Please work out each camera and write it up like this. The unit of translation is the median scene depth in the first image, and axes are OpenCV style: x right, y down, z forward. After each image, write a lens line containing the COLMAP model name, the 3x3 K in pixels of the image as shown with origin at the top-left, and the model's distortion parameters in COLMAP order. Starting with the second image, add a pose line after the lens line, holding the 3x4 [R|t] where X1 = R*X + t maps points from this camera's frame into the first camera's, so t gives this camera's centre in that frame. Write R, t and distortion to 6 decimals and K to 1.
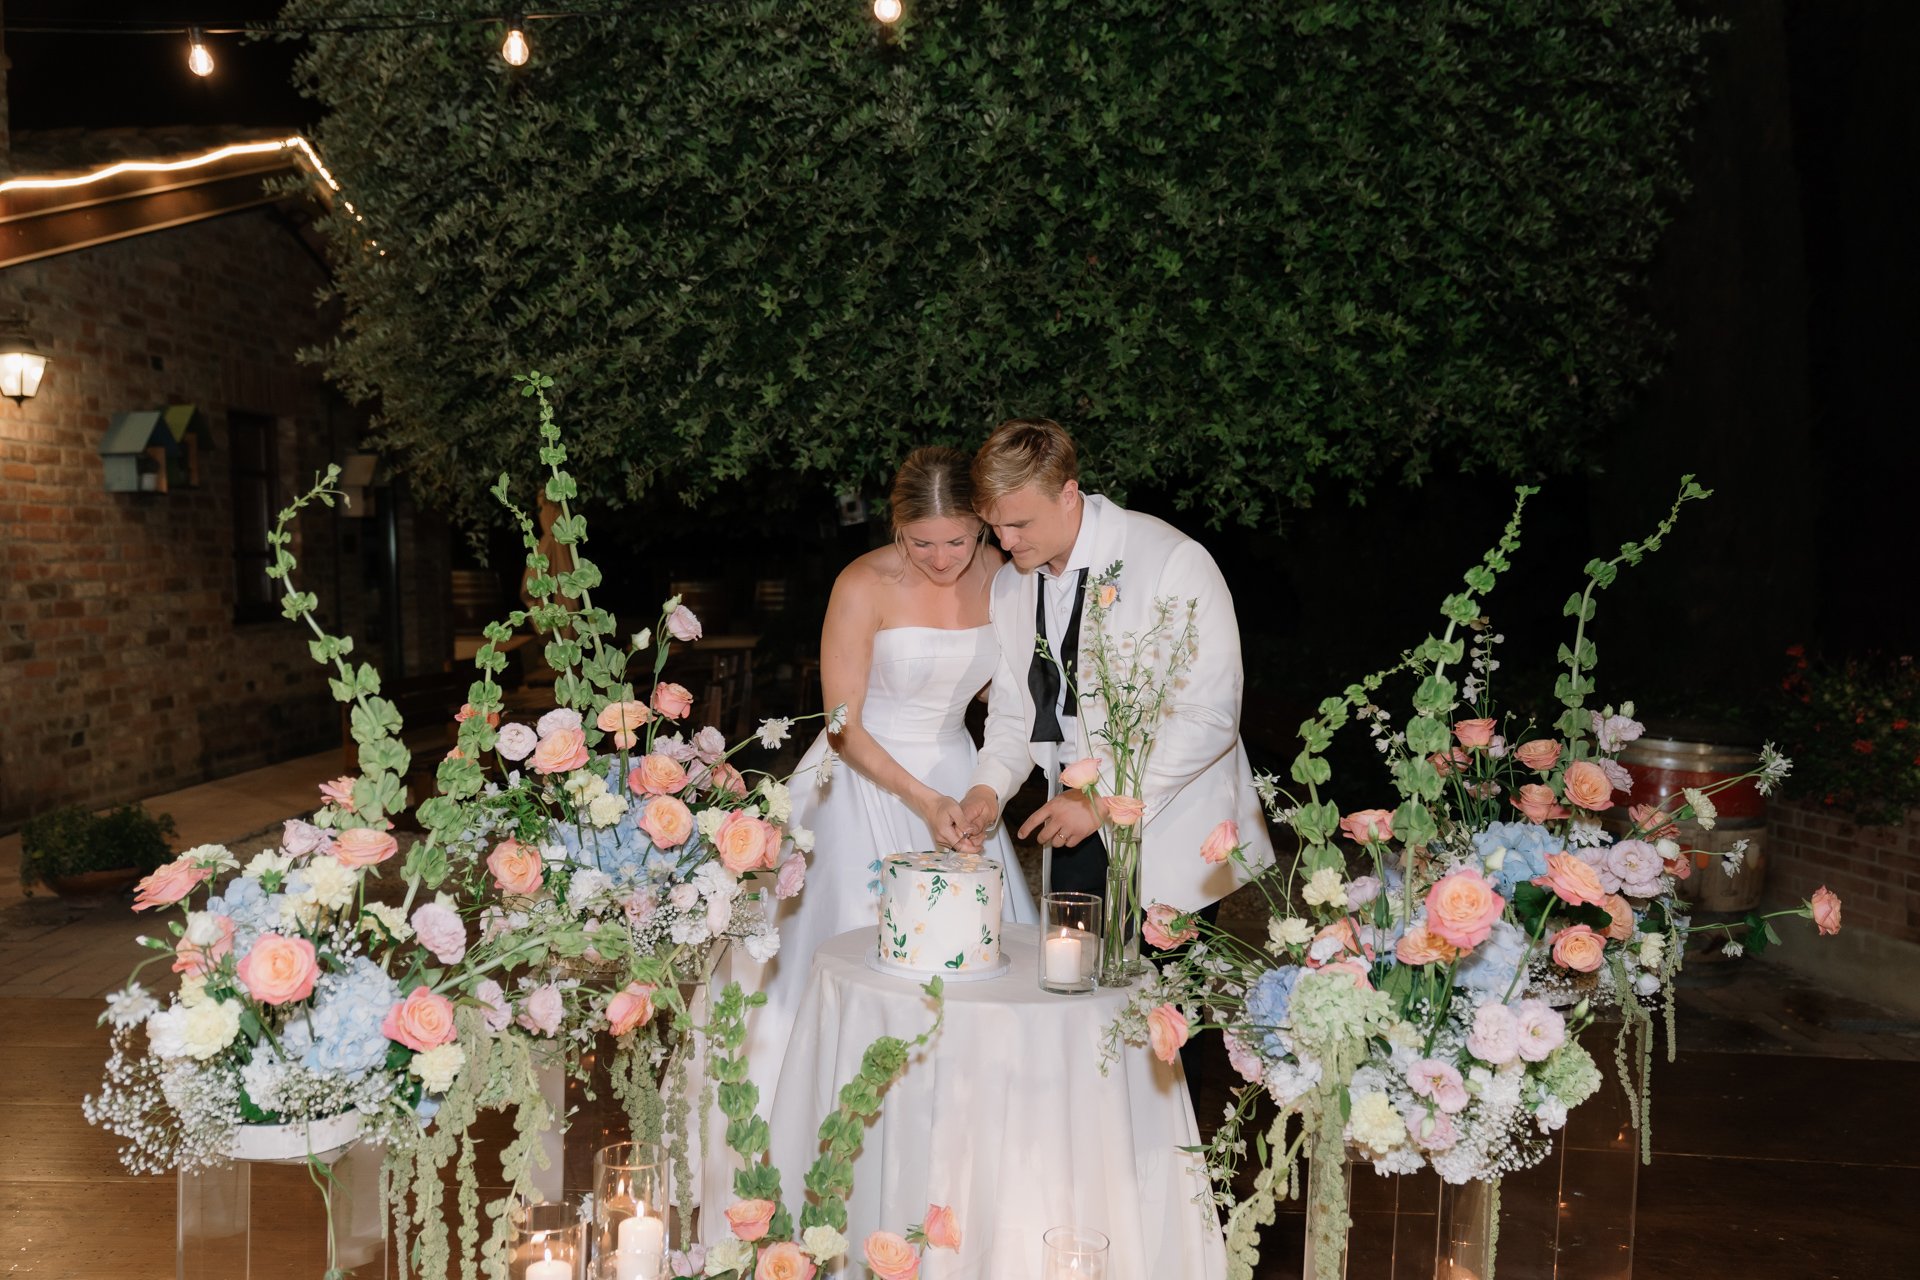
lens RADIAL K [[1655.3, 0, 955.1], [0, 1655.3, 648.6], [0, 0, 1]] dist [-0.007046, -0.009927]
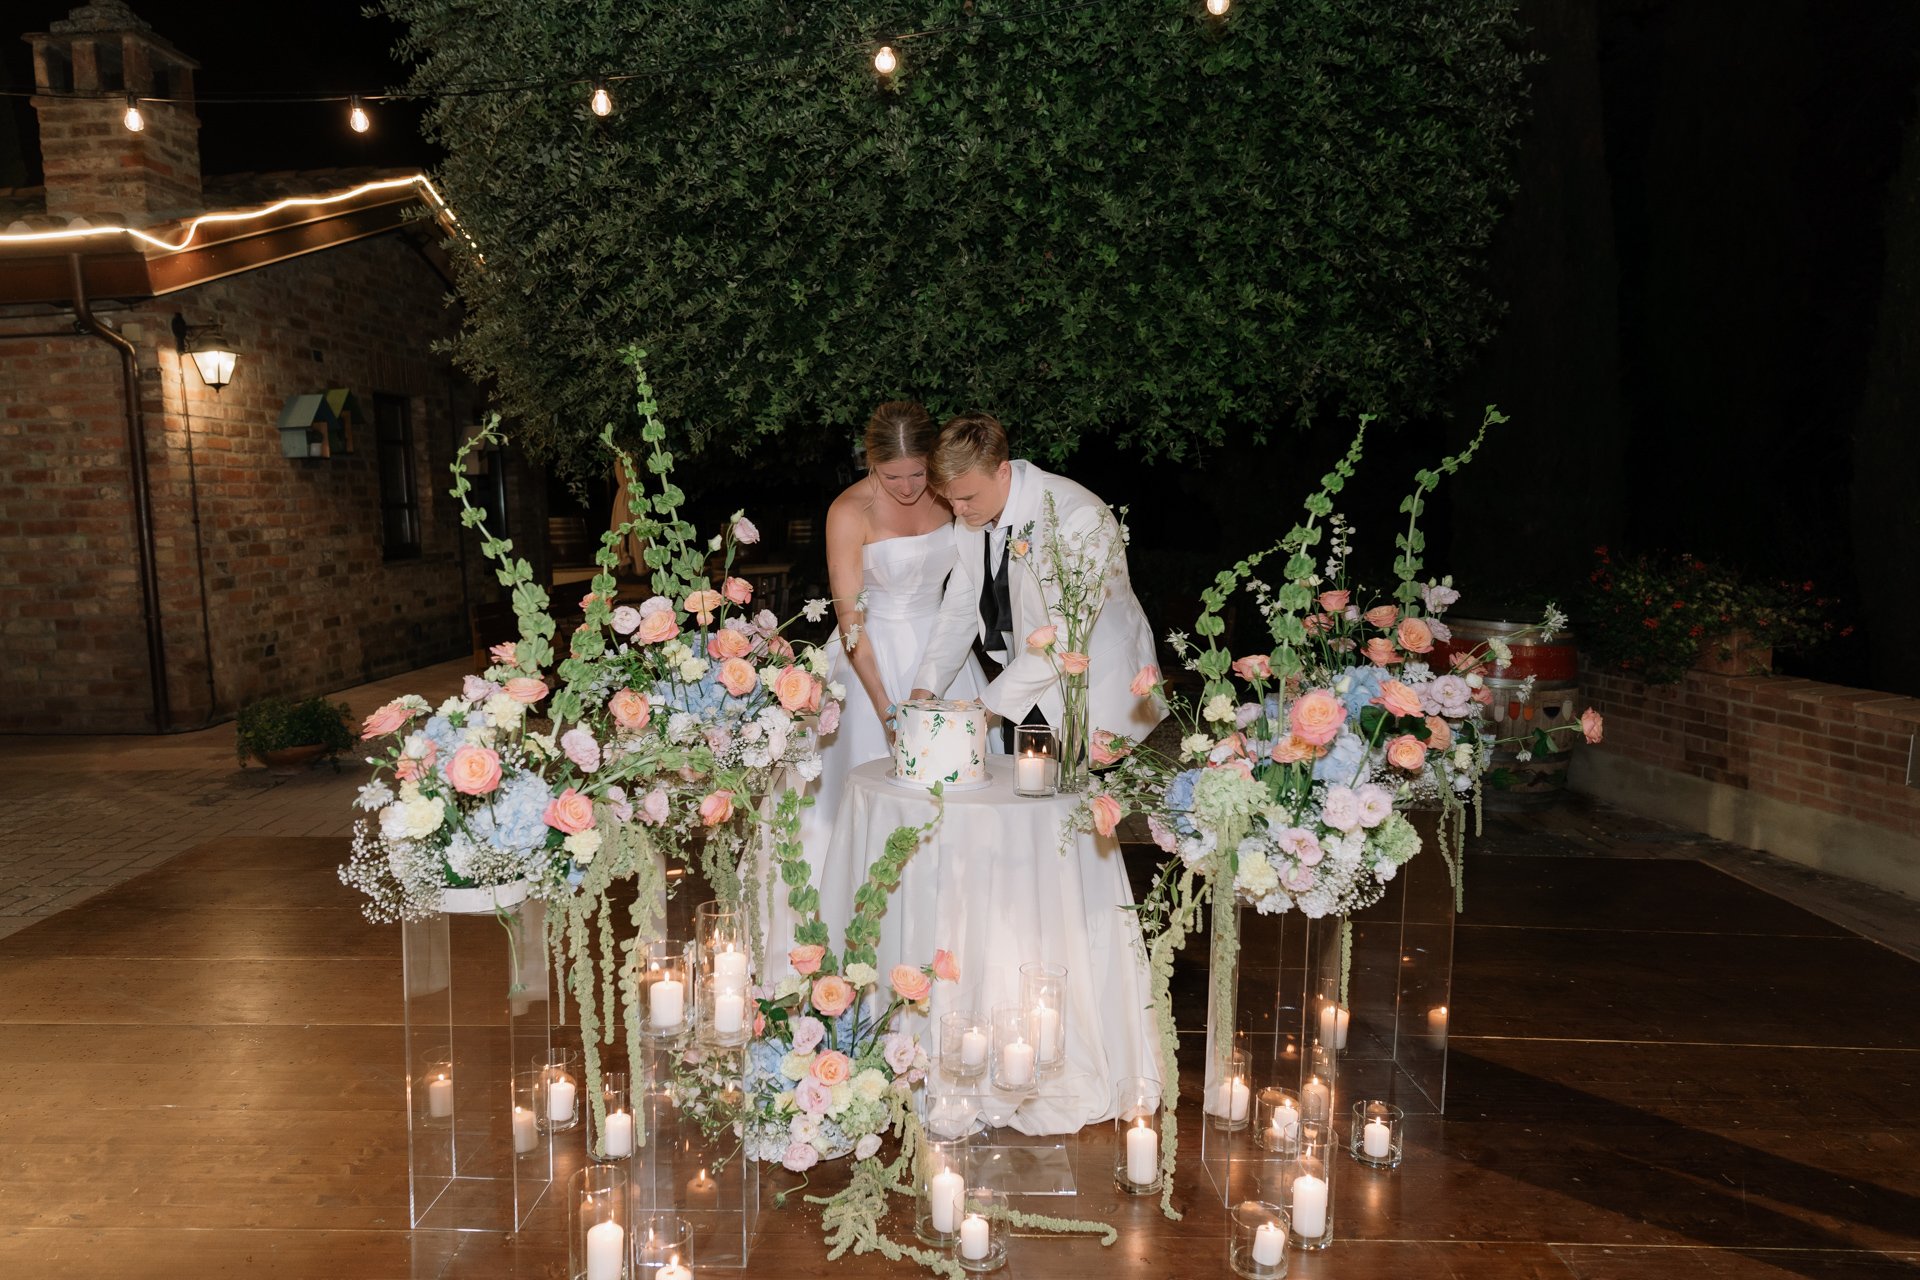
lens RADIAL K [[1346.8, 0, 930.9], [0, 1346.8, 632.3], [0, 0, 1]] dist [-0.035215, 0.003723]
pose [[0.999714, -0.019855, -0.013348, 0.000042], [0.020362, 0.999032, 0.038982, 0.027269], [0.012562, -0.039242, 0.999151, -0.097586]]
